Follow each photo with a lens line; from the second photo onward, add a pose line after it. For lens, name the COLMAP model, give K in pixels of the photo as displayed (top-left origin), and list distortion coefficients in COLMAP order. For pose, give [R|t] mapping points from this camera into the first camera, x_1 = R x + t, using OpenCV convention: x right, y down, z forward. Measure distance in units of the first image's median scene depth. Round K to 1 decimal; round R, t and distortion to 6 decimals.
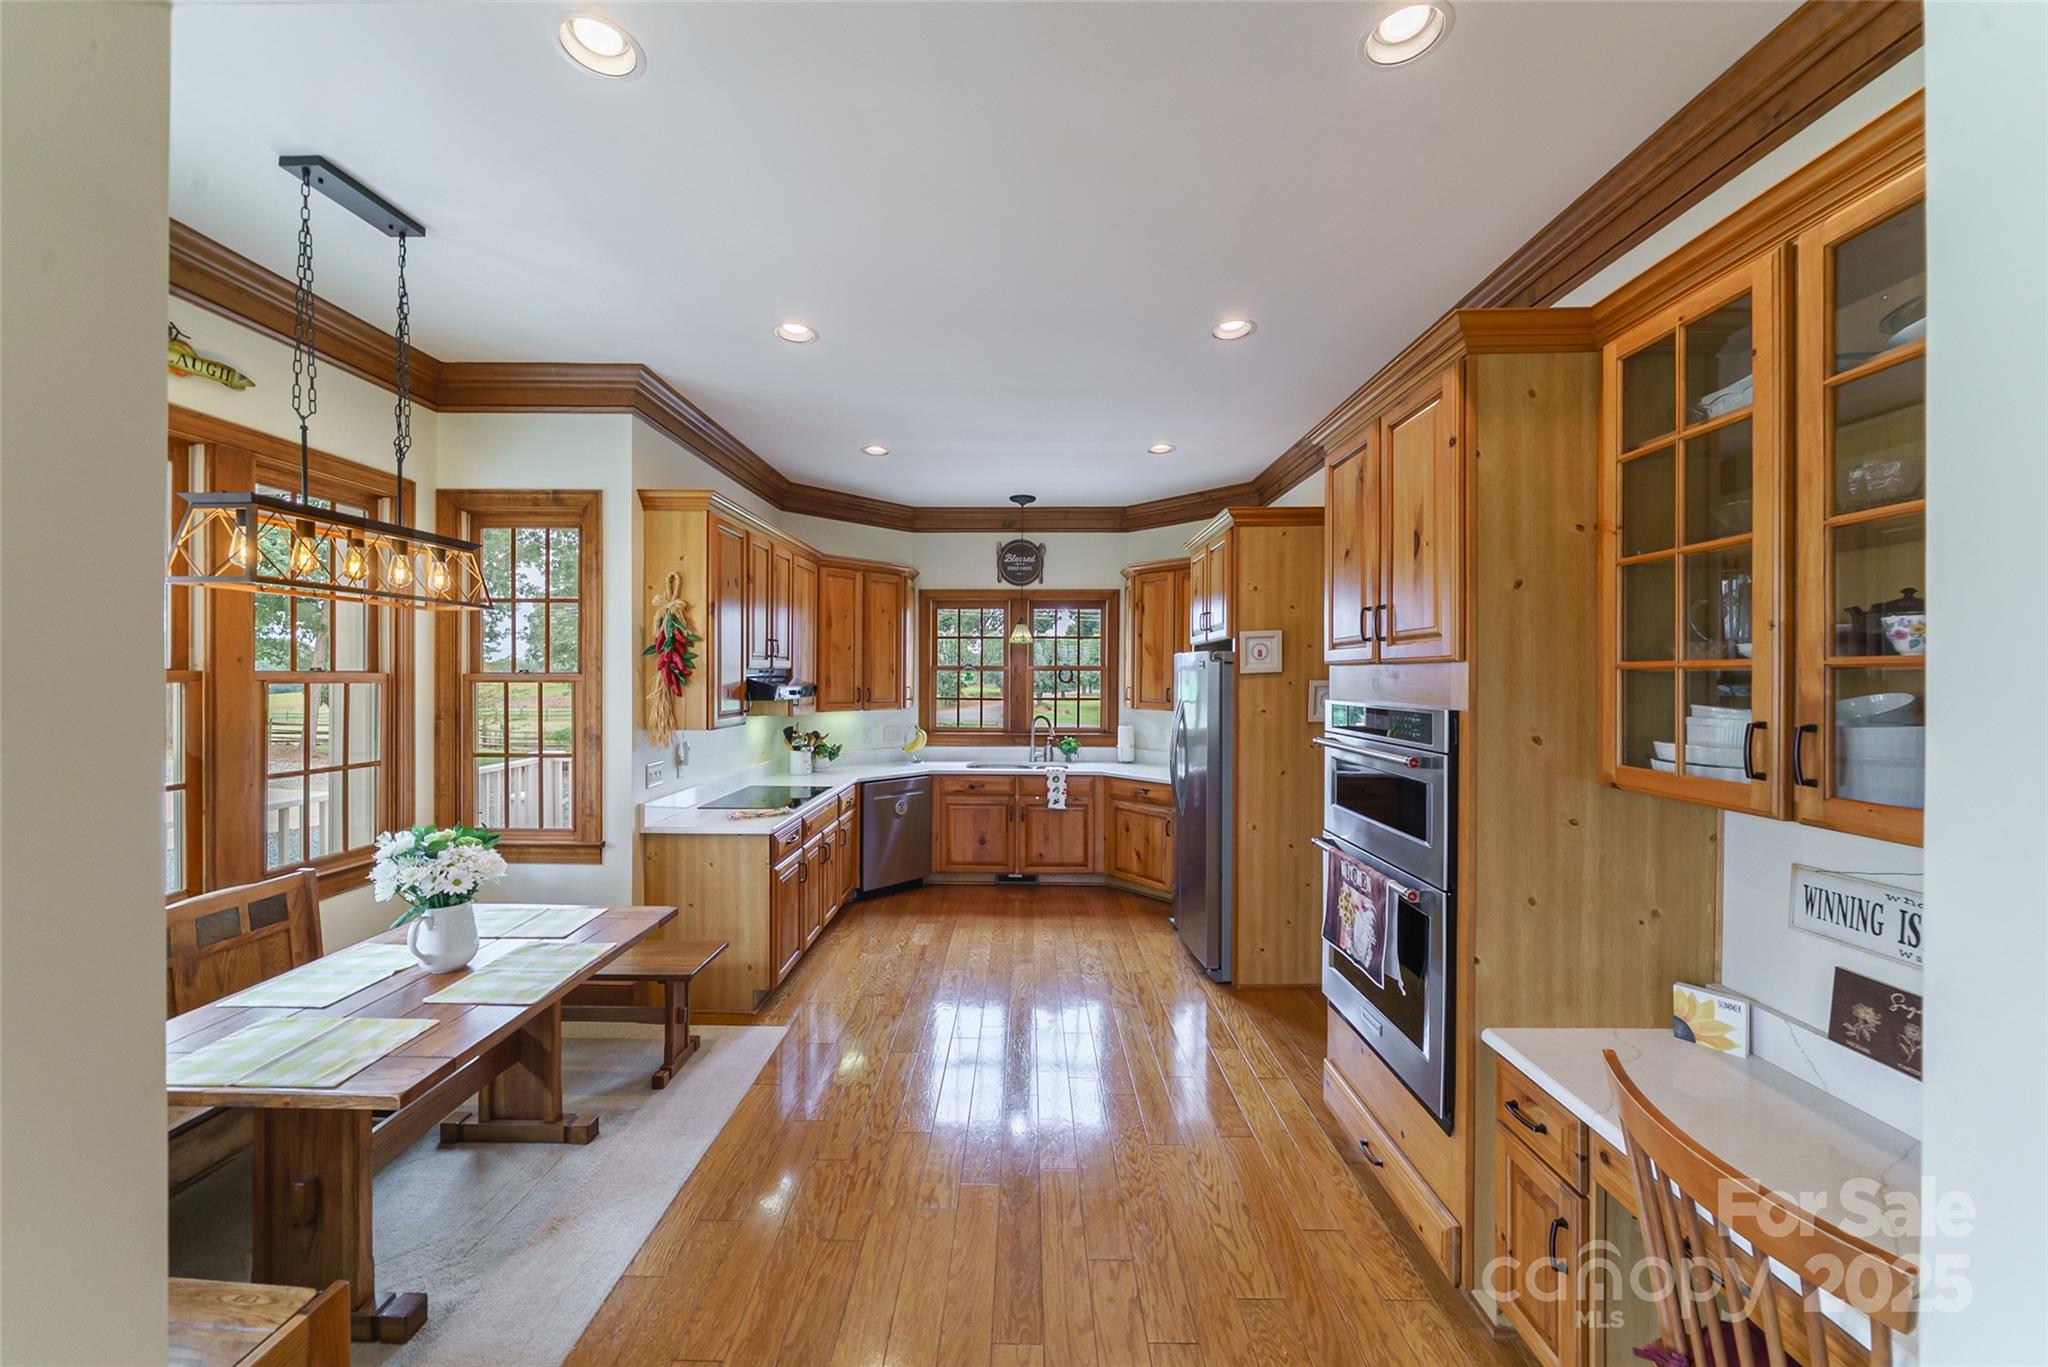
lens RADIAL K [[741.2, 0, 1009.6], [0, 741.2, 676.0], [0, 0, 1]] dist [-0.004234, -0.000048]
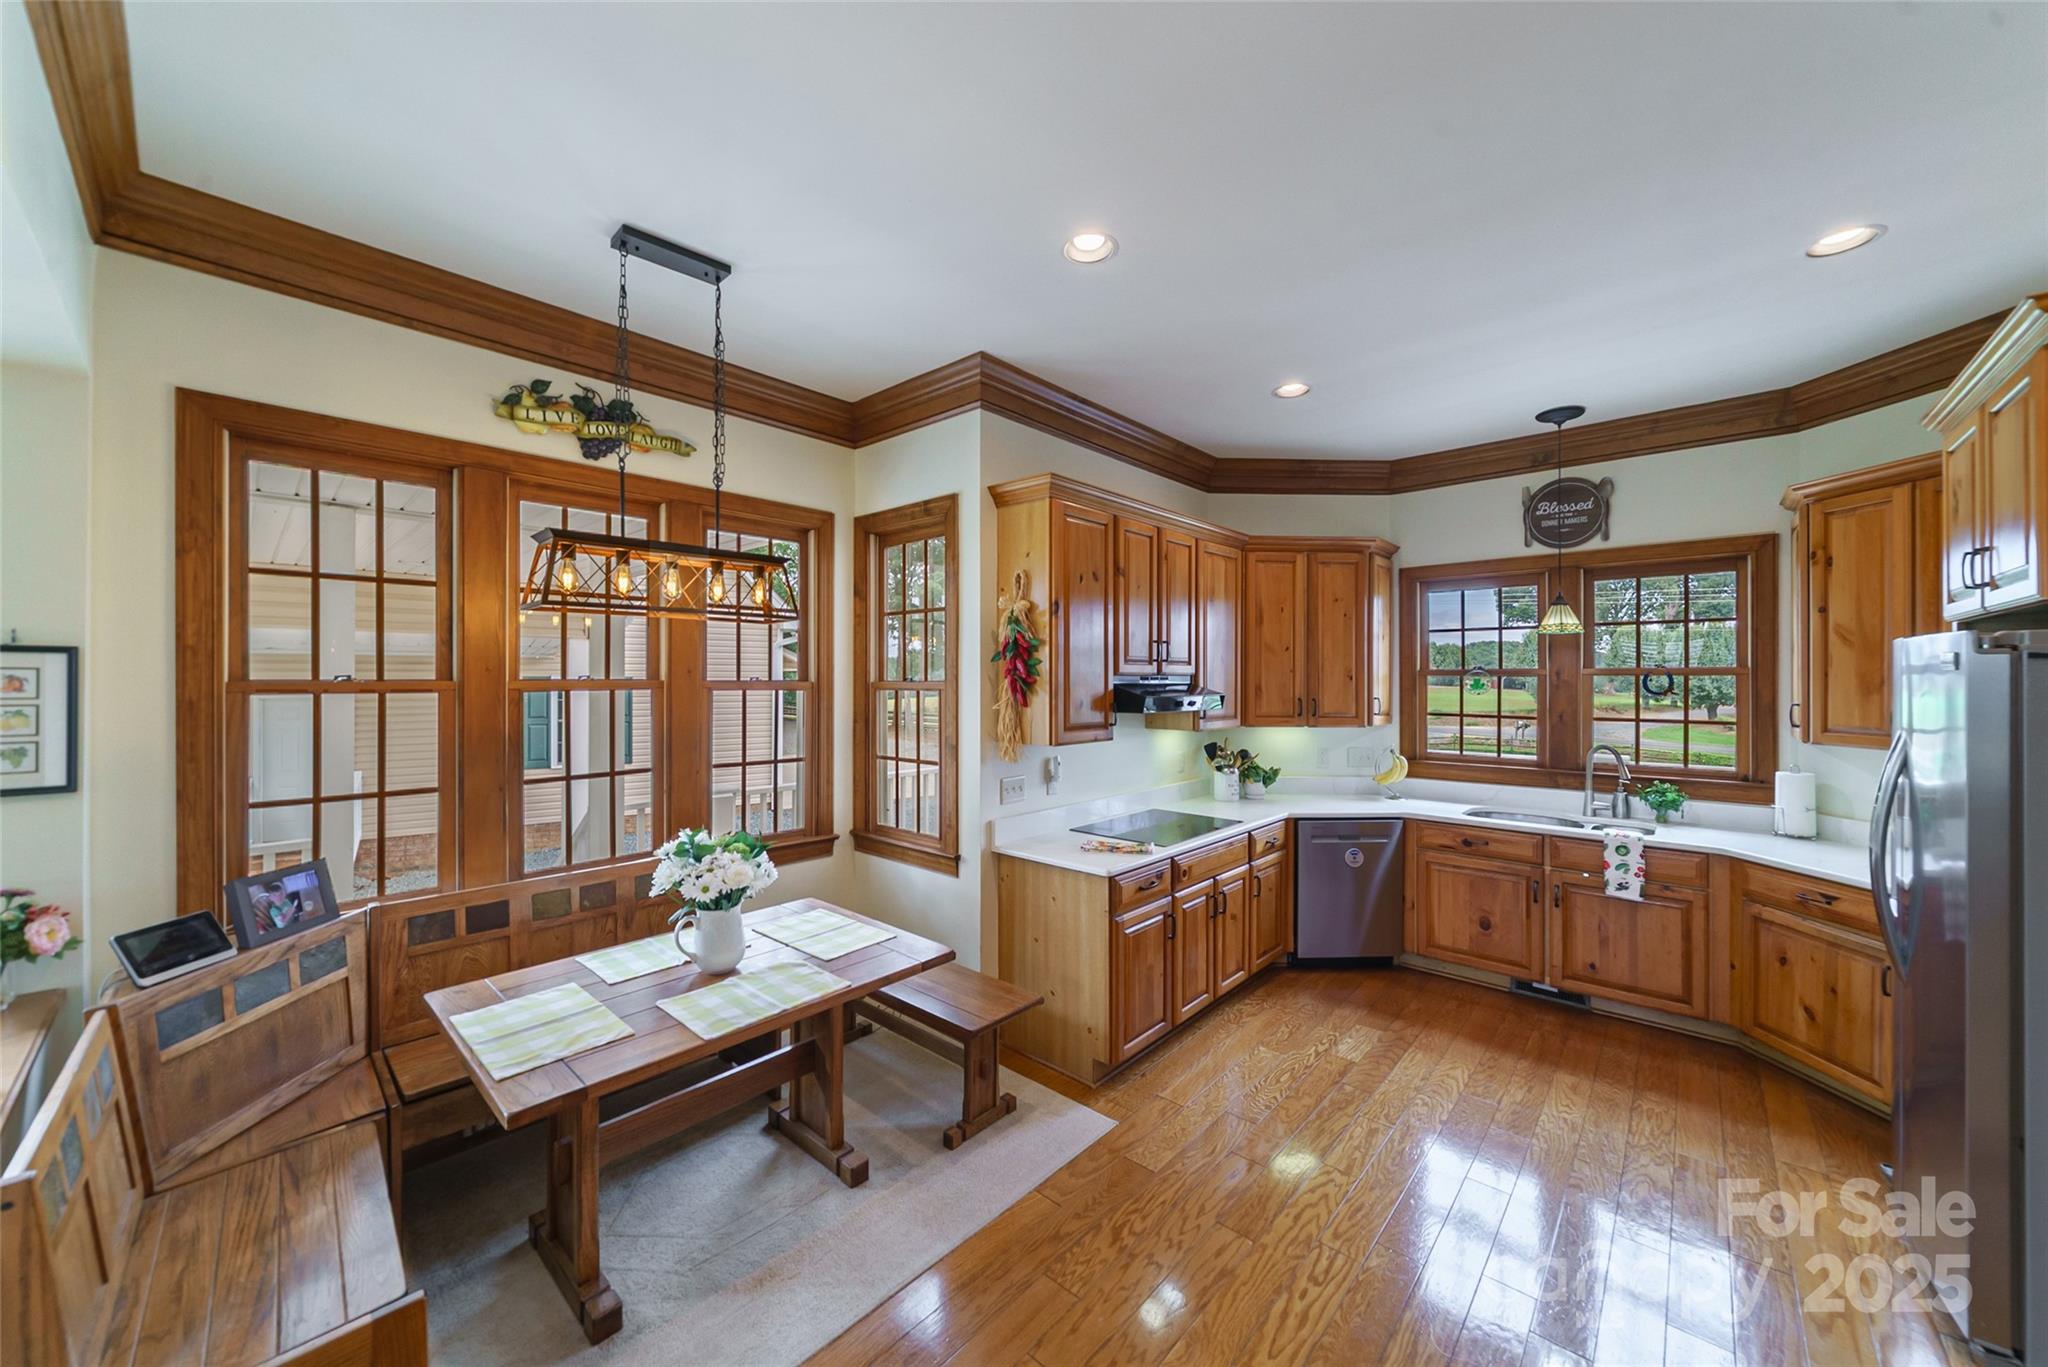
lens RADIAL K [[741.2, 0, 1009.6], [0, 741.2, 676.0], [0, 0, 1]] dist [-0.004234, -0.000048]
pose [[0.747959, -0.005983, -0.663717, 0.102392], [0.000437, 0.999964, -0.008522, -0.001711], [0.663744, 0.006084, 0.747935, 0.221793]]
